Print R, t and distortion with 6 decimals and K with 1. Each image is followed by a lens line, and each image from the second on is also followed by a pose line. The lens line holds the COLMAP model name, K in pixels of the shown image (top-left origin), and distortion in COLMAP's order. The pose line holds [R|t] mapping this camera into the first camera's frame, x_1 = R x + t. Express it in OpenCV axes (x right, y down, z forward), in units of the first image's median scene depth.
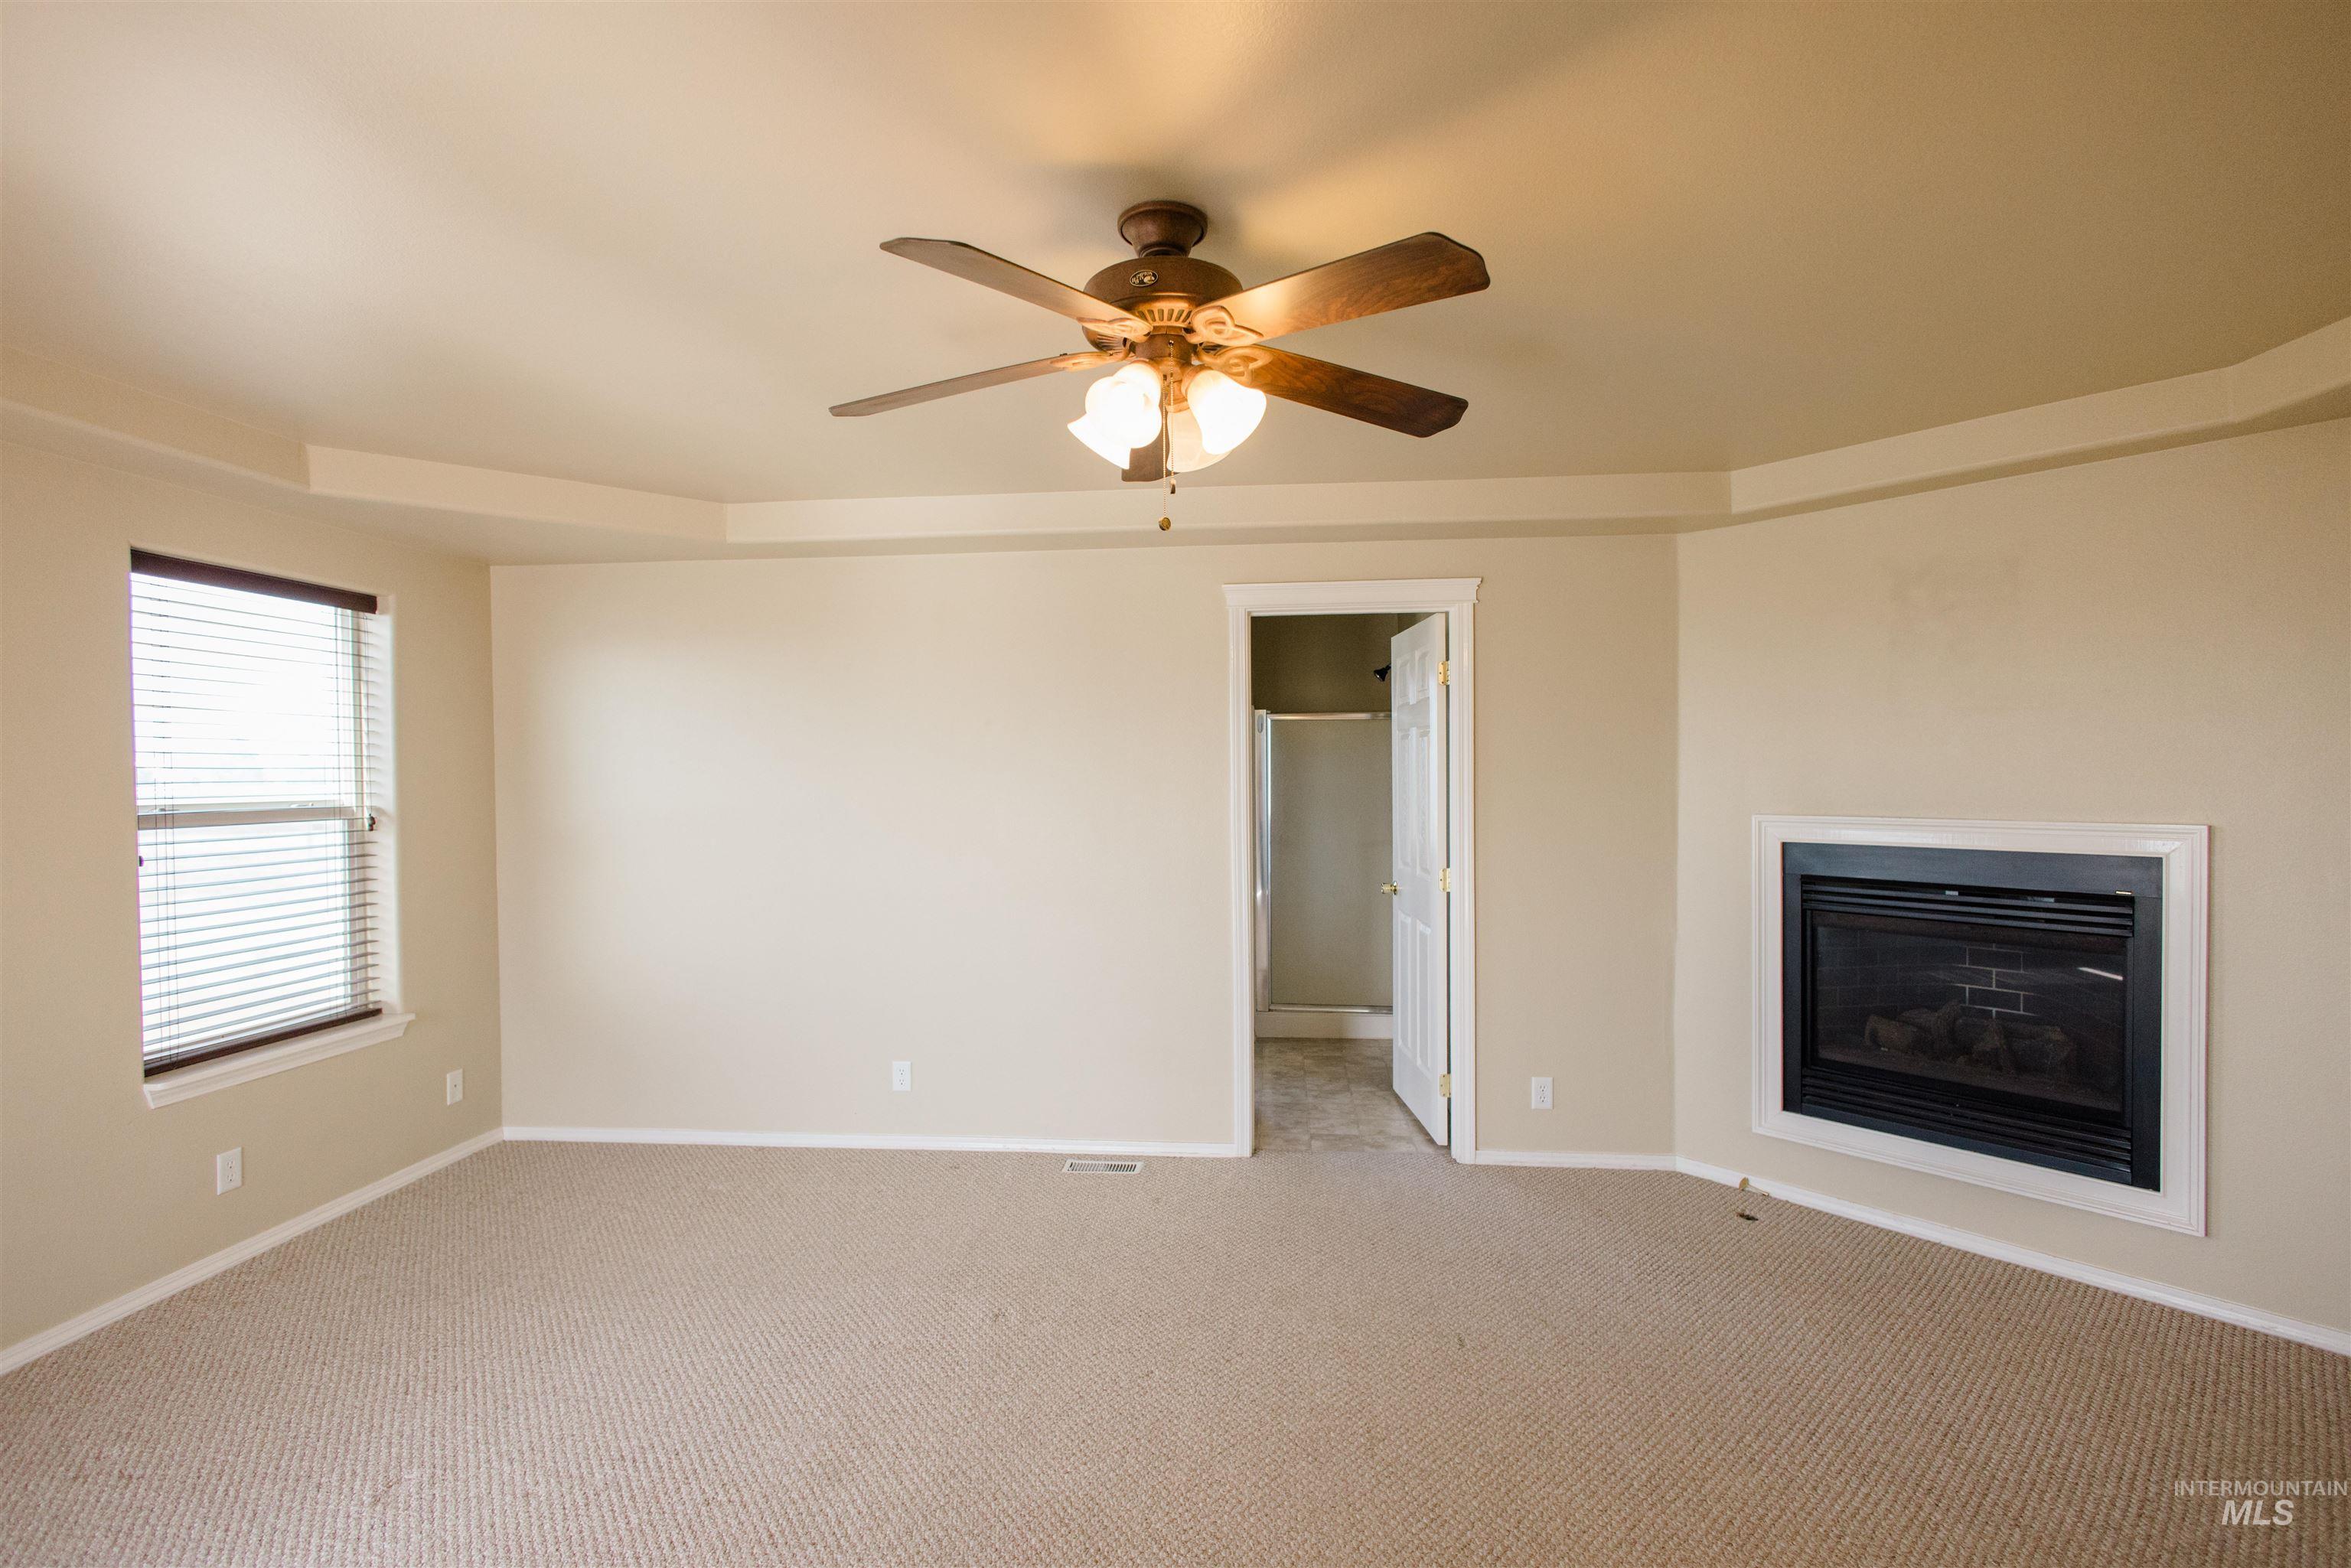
lens RADIAL K [[1117.7, 0, 1186.8], [0, 1117.7, 791.9], [0, 0, 1]] dist [0.026825, -0.009774]
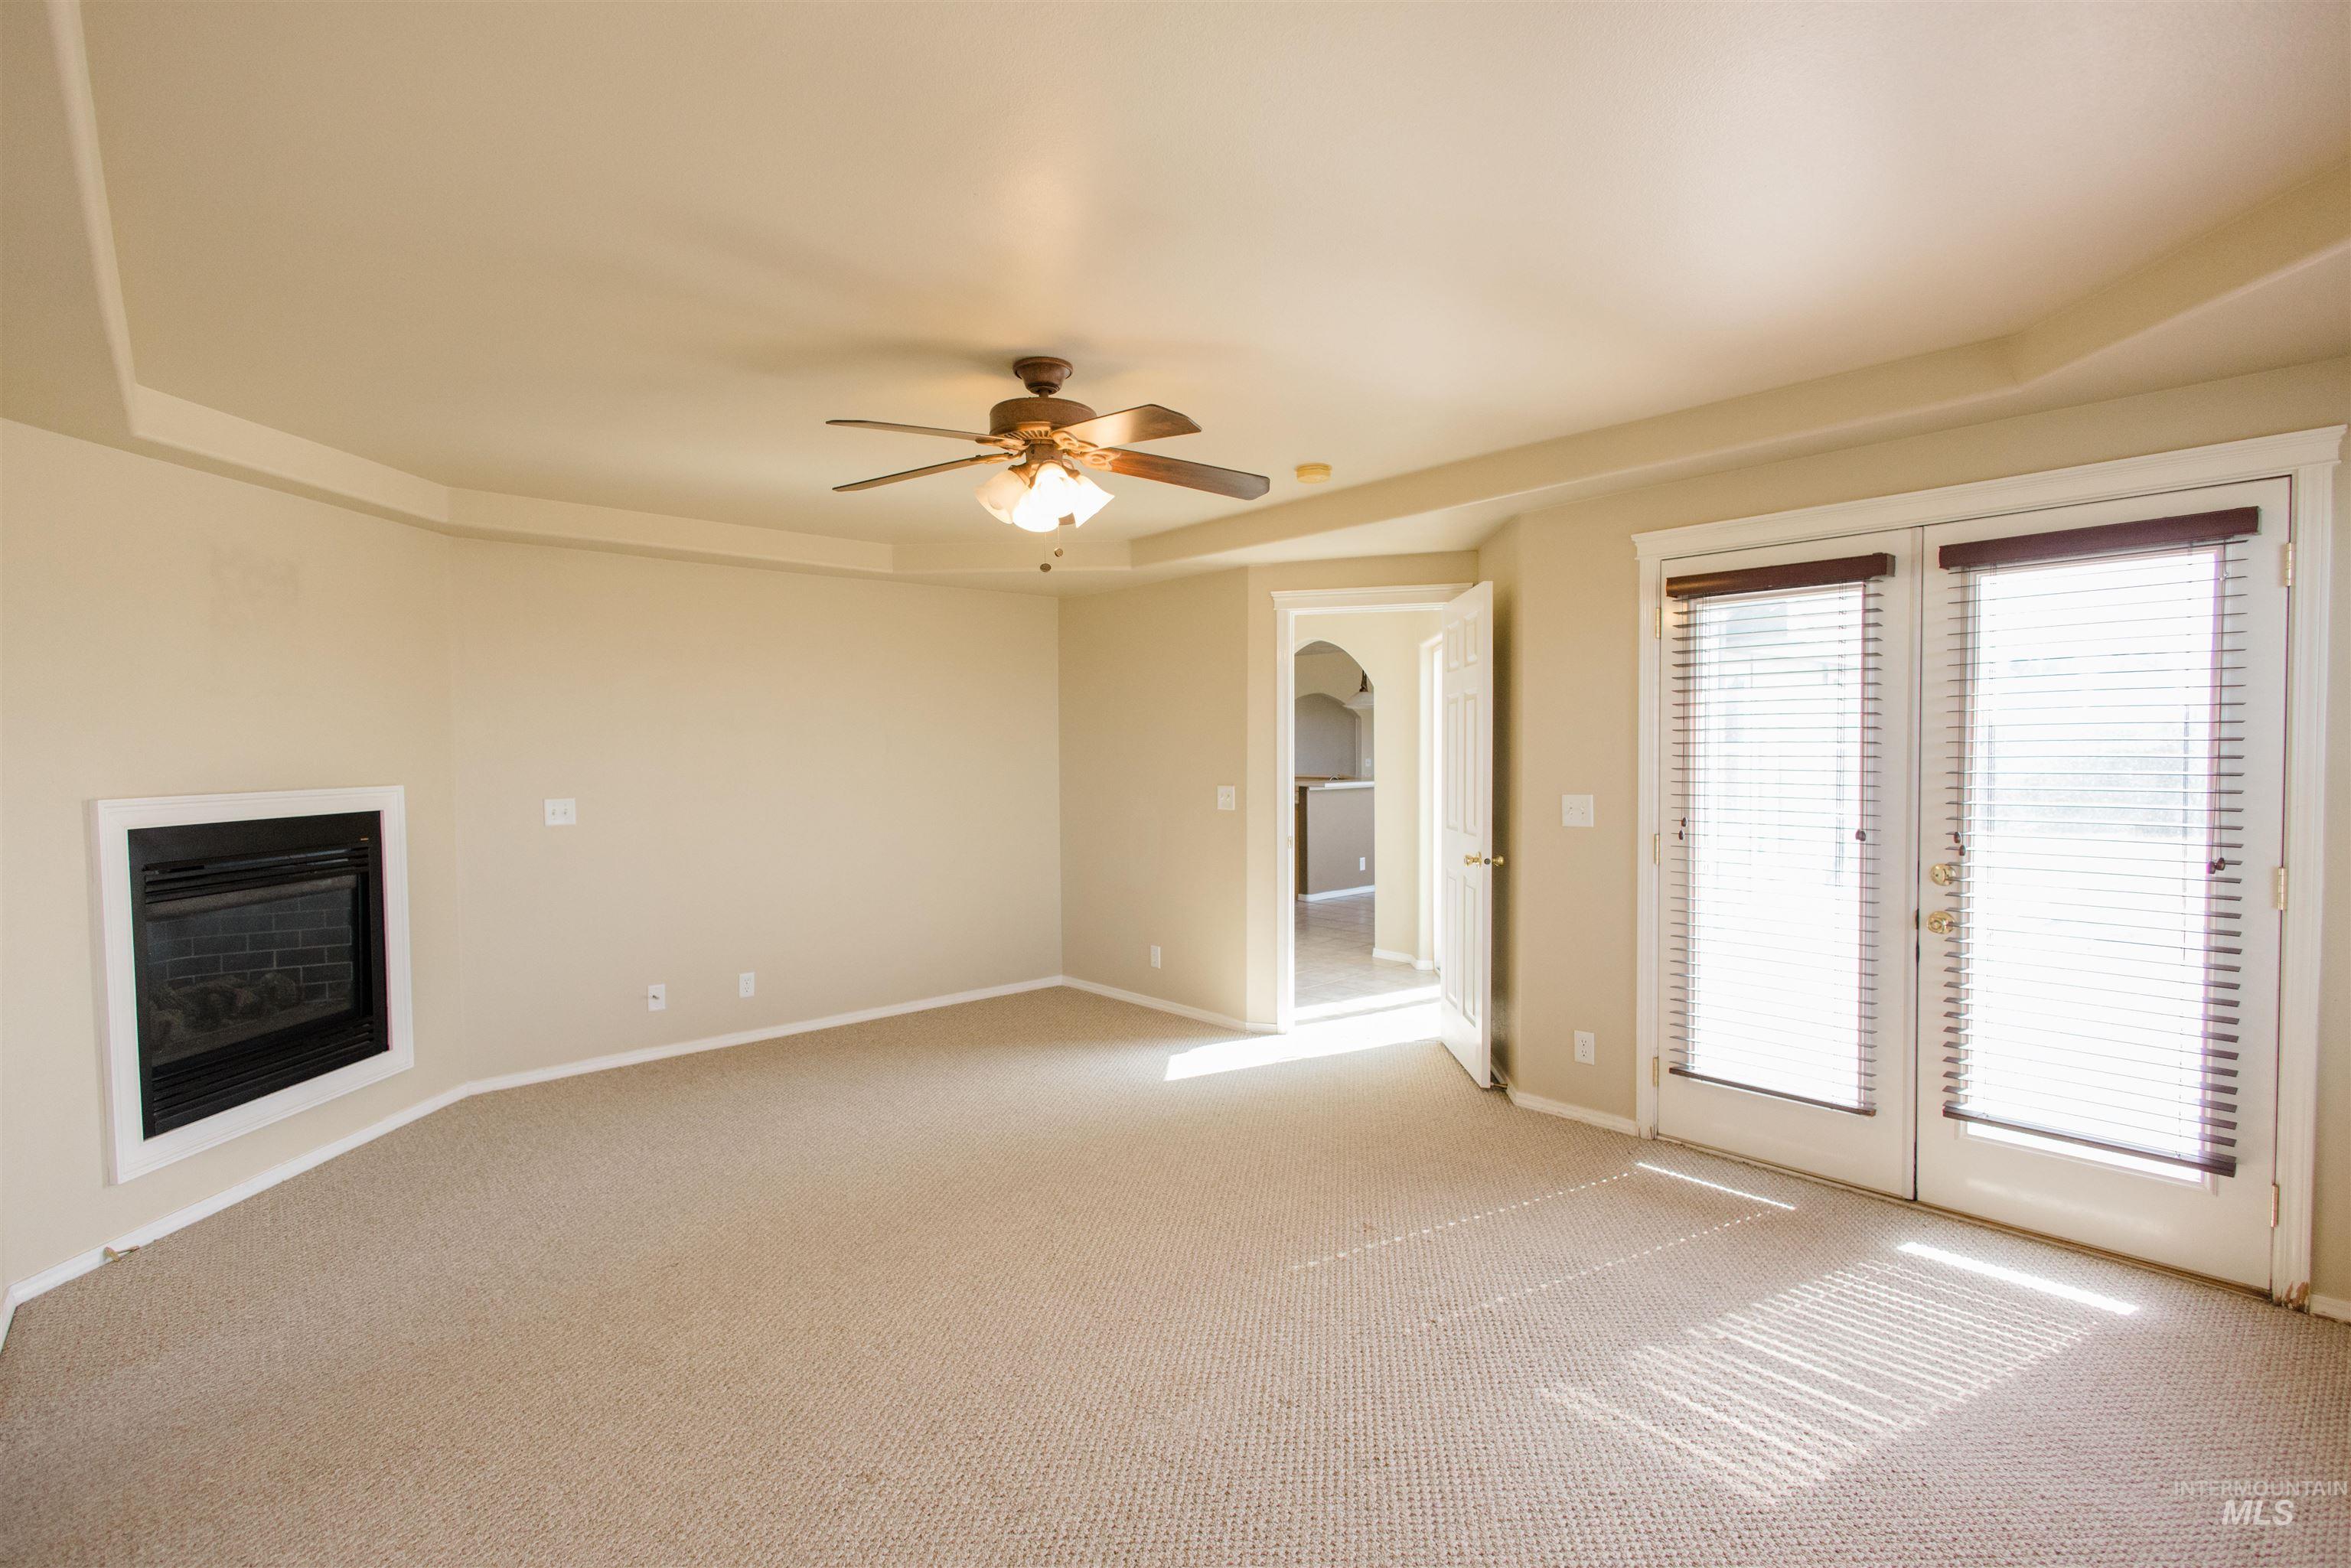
lens RADIAL K [[1117.7, 0, 1186.8], [0, 1117.7, 791.9], [0, 0, 1]] dist [0.026825, -0.009774]
pose [[-0.745228, -0.010173, 0.666732, -0.728787], [0.027026, 0.998601, 0.045444, 0.000131], [-0.666261, 0.051886, -0.743911, 1.261396]]
